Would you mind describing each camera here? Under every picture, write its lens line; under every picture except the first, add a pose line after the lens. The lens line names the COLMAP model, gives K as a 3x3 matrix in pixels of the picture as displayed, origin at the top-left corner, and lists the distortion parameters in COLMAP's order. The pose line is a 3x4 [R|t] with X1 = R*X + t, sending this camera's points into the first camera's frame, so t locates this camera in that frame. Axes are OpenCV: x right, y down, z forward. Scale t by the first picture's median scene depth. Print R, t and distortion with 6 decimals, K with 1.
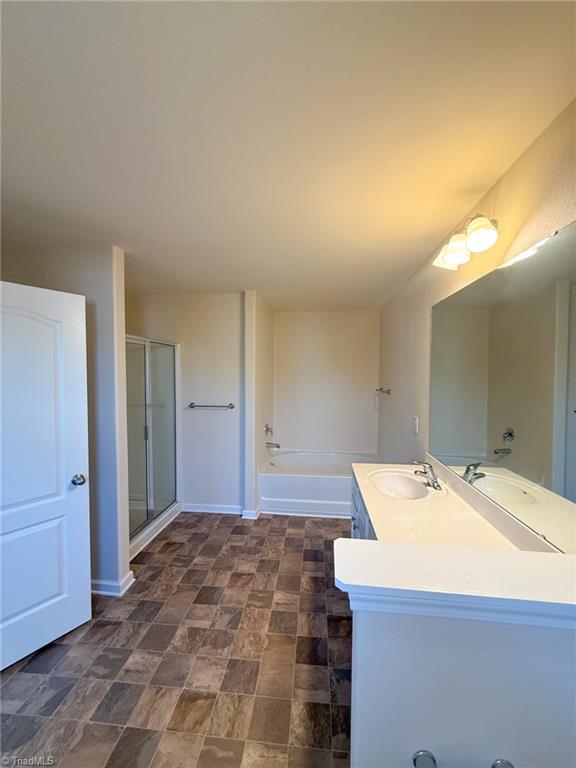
lens RADIAL K [[305.9, 0, 286.5], [0, 305.9, 383.3], [0, 0, 1]] dist [0.002379, -0.000828]
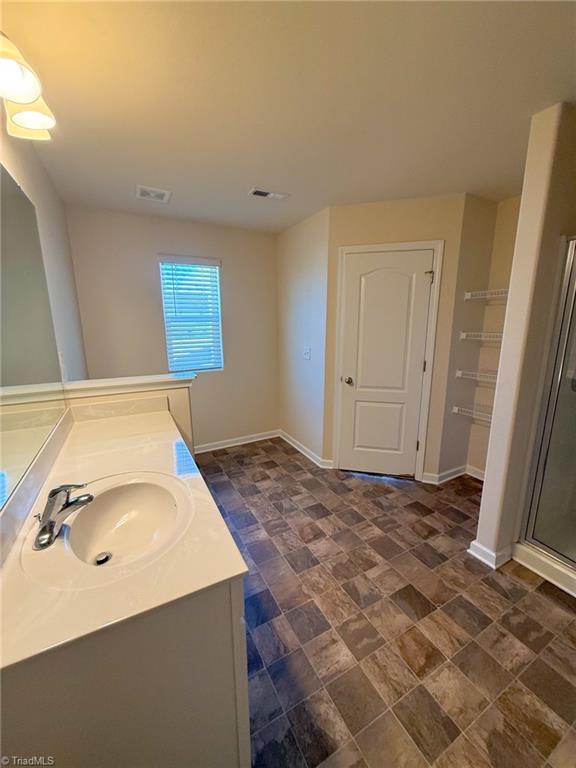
lens RADIAL K [[305.9, 0, 285.3], [0, 305.9, 384.0], [0, 0, 1]] dist [0.002379, -0.000828]
pose [[-0.832907, 0.111780, -0.542007, 0.397612], [-0.016737, 0.973853, 0.226561, 0.006006], [0.553160, 0.197776, -0.809258, 1.486174]]
